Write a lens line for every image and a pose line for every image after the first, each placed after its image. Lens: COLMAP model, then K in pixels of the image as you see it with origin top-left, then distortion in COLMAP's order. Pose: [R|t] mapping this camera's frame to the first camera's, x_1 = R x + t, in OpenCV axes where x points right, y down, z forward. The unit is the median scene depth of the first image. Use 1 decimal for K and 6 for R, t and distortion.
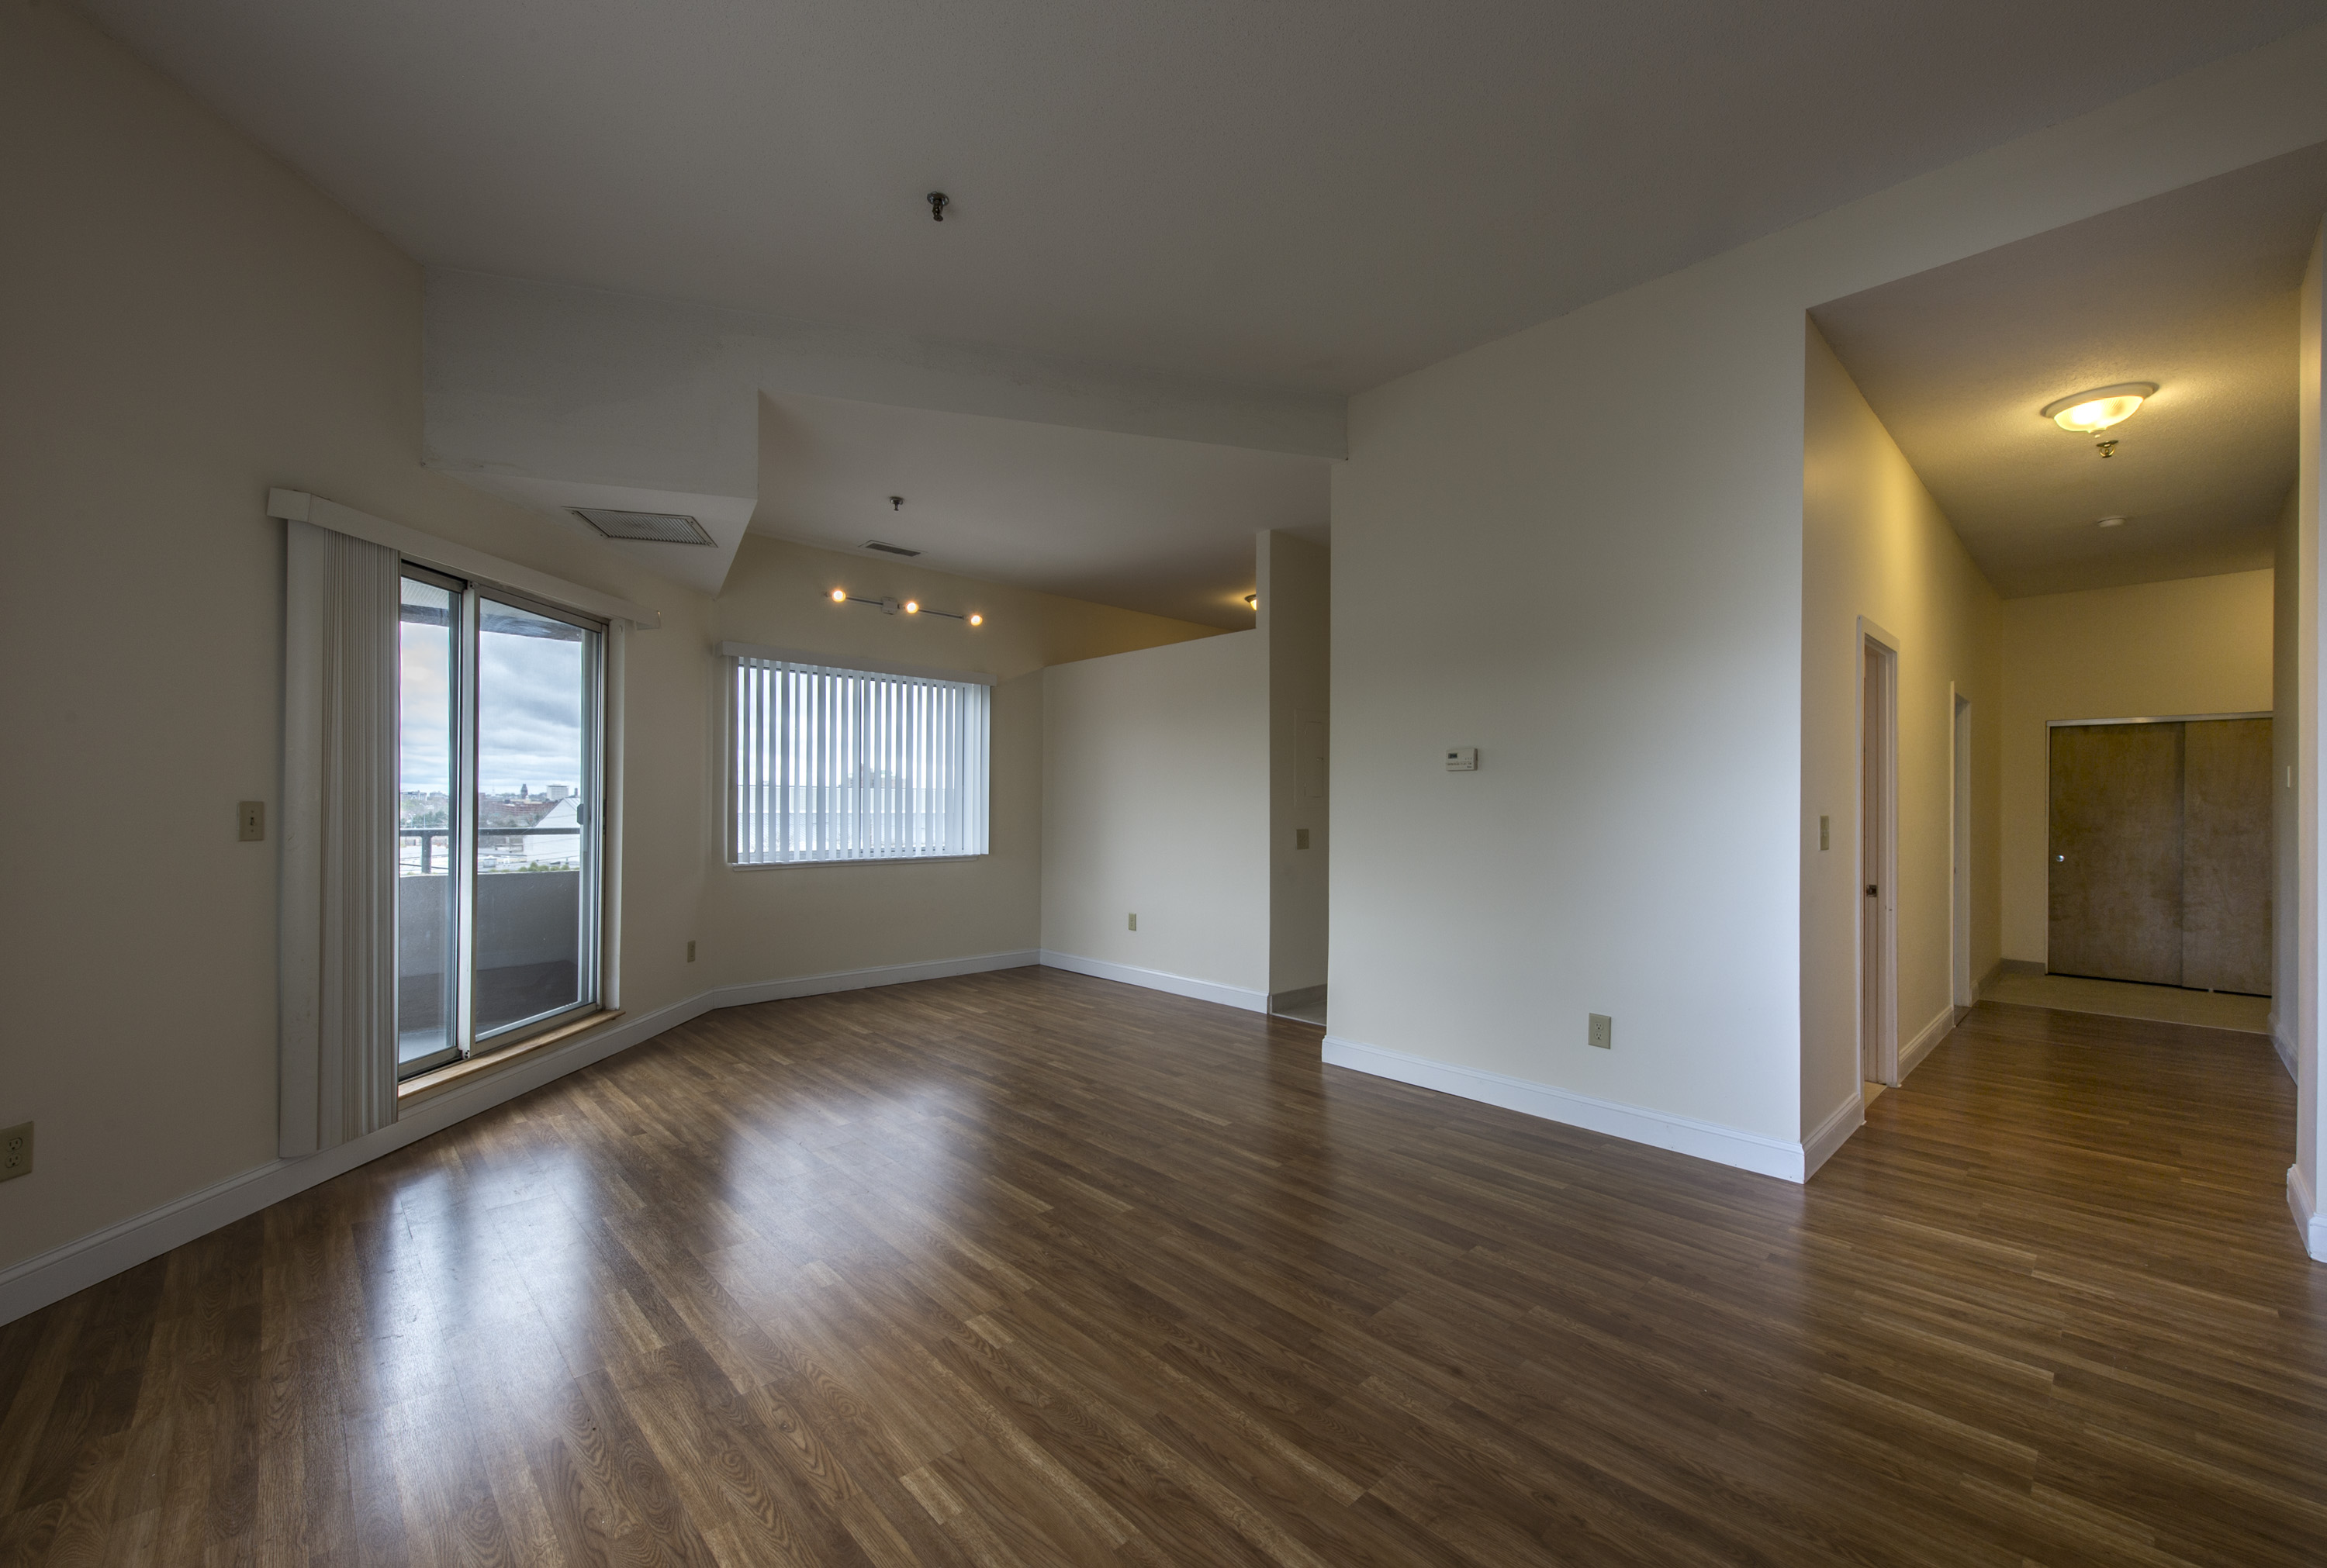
lens RADIAL K [[927.4, 0, 1161.5], [0, 927.4, 804.9], [0, 0, 1]] dist [-0.000384, -0.000020]
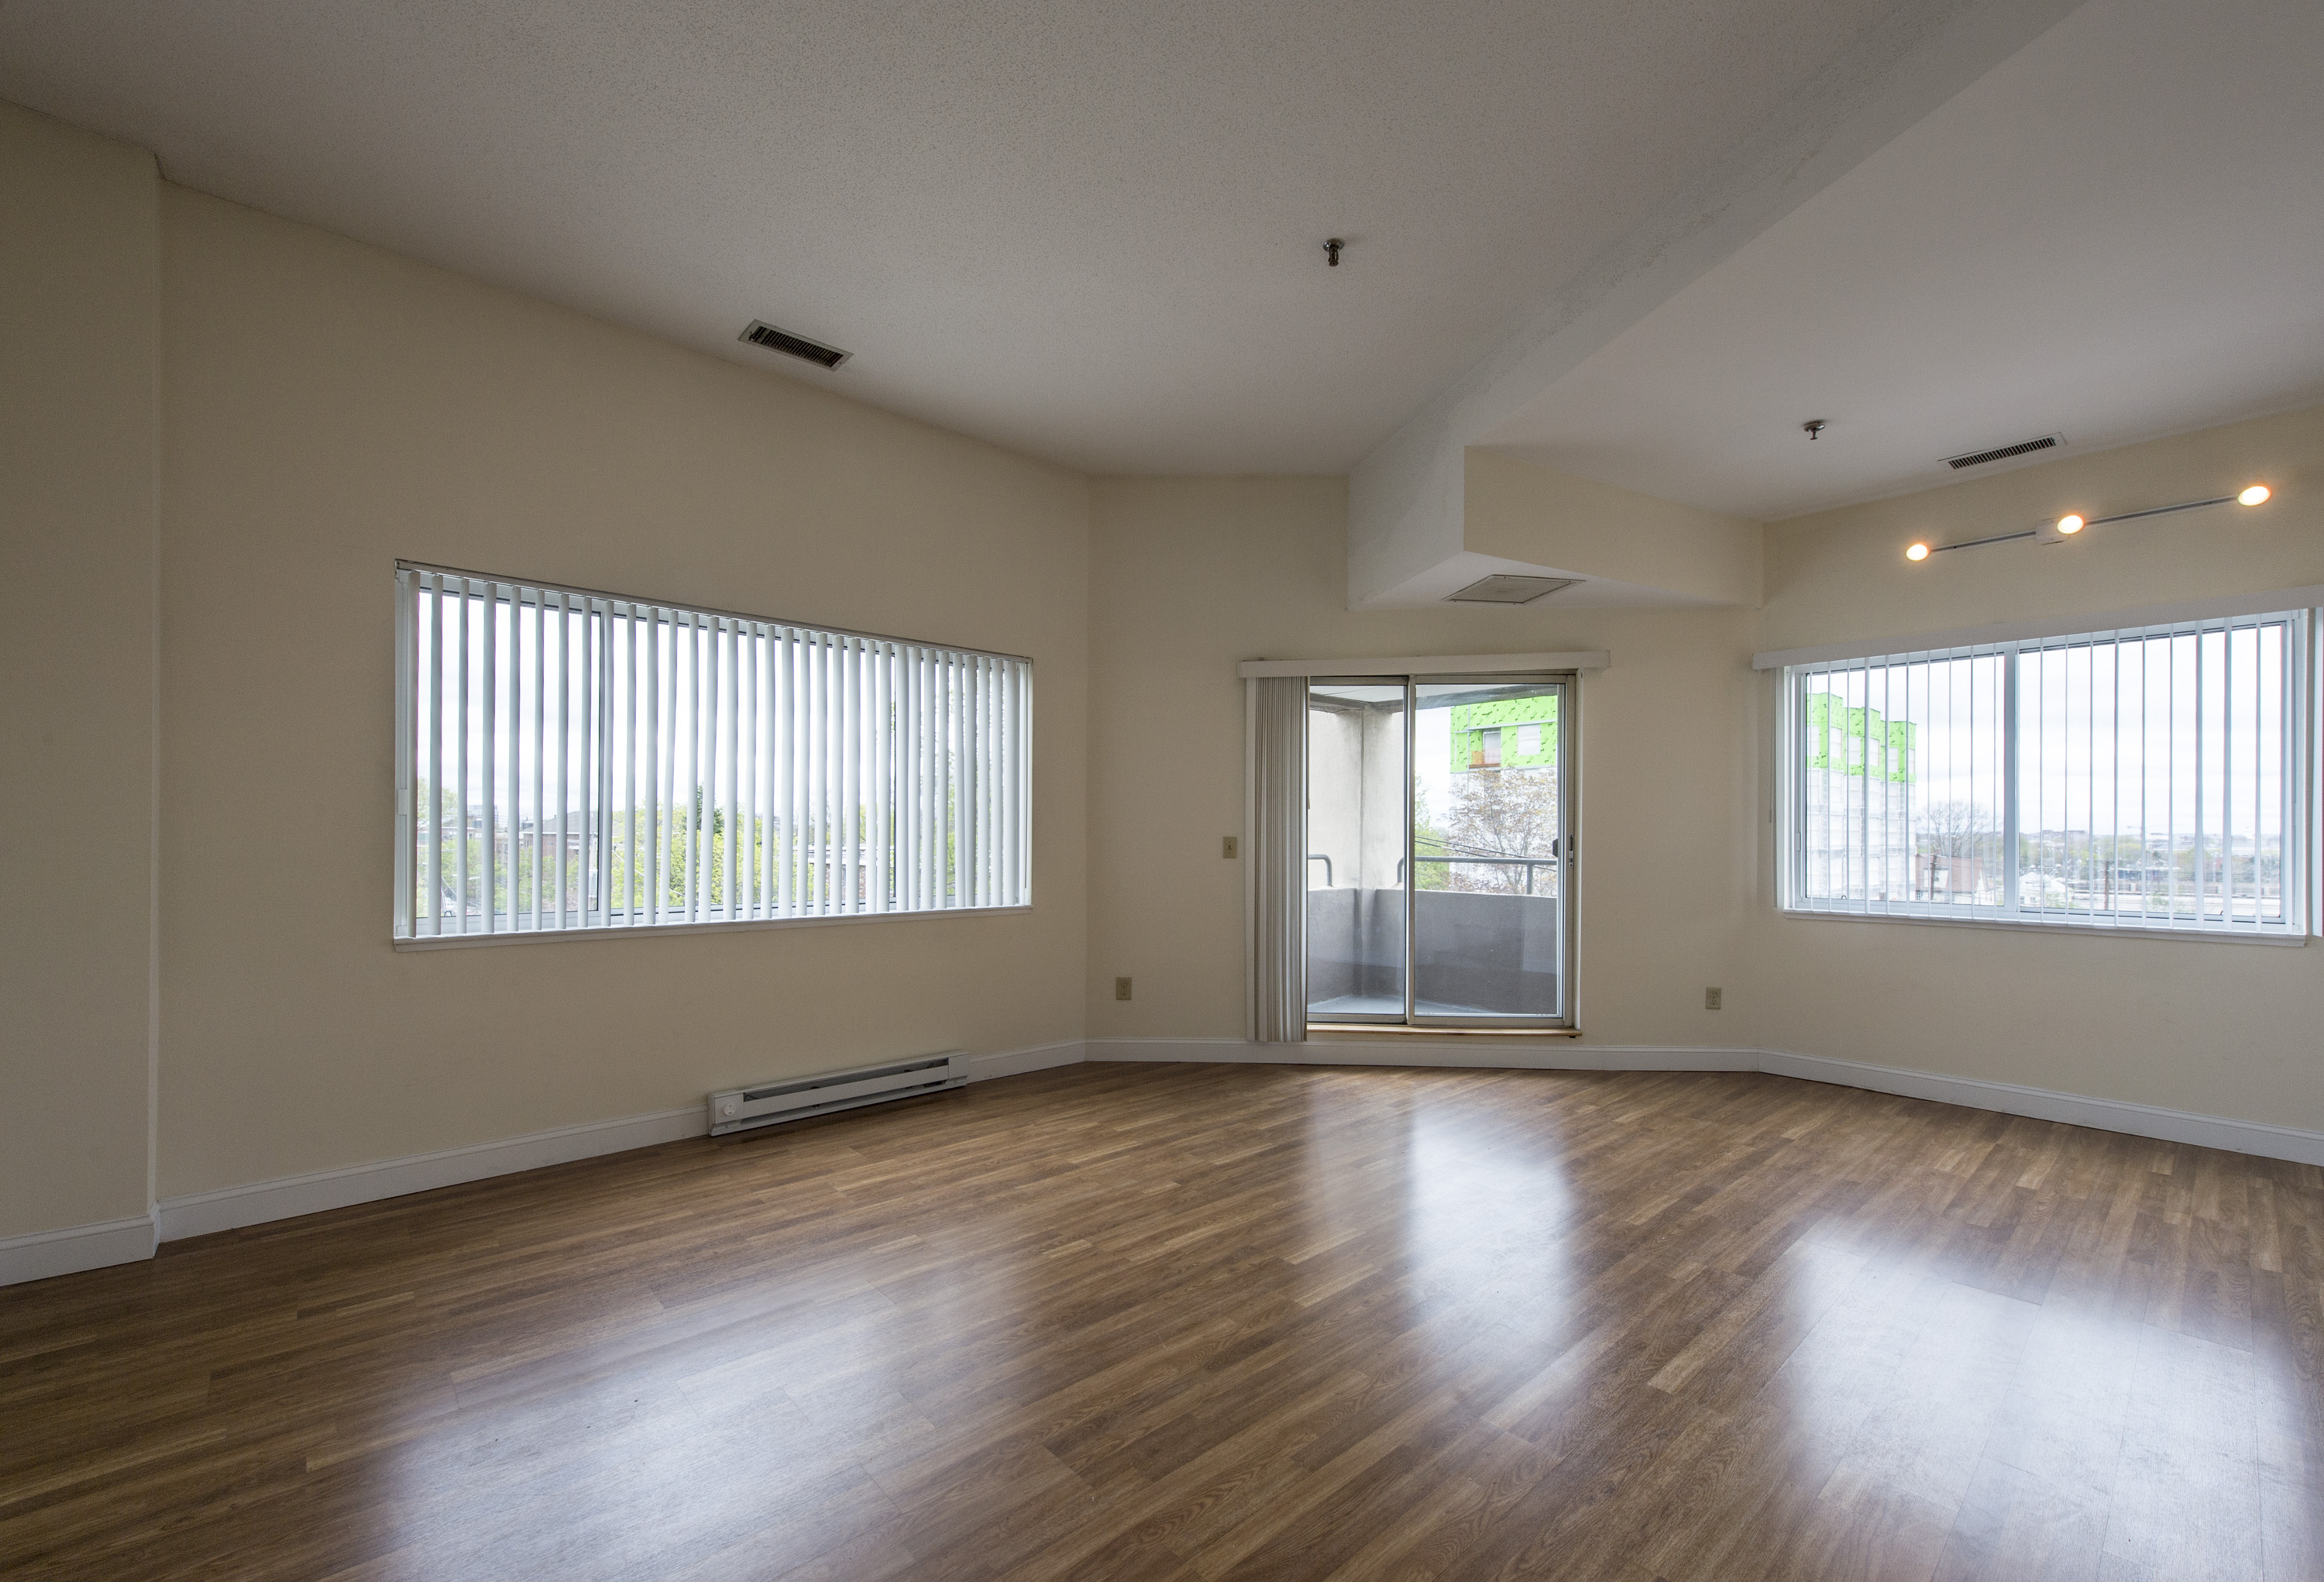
lens RADIAL K [[941.7, 0, 1160.4], [0, 941.7, 833.8], [0, 0, 1]] dist [0.000264, -0.000169]
pose [[-0.040816, -0.009376, -0.999123, 0.568651], [-0.003286, 0.999952, -0.009249, 0.005261], [0.999161, 0.002906, -0.040844, 0.605536]]
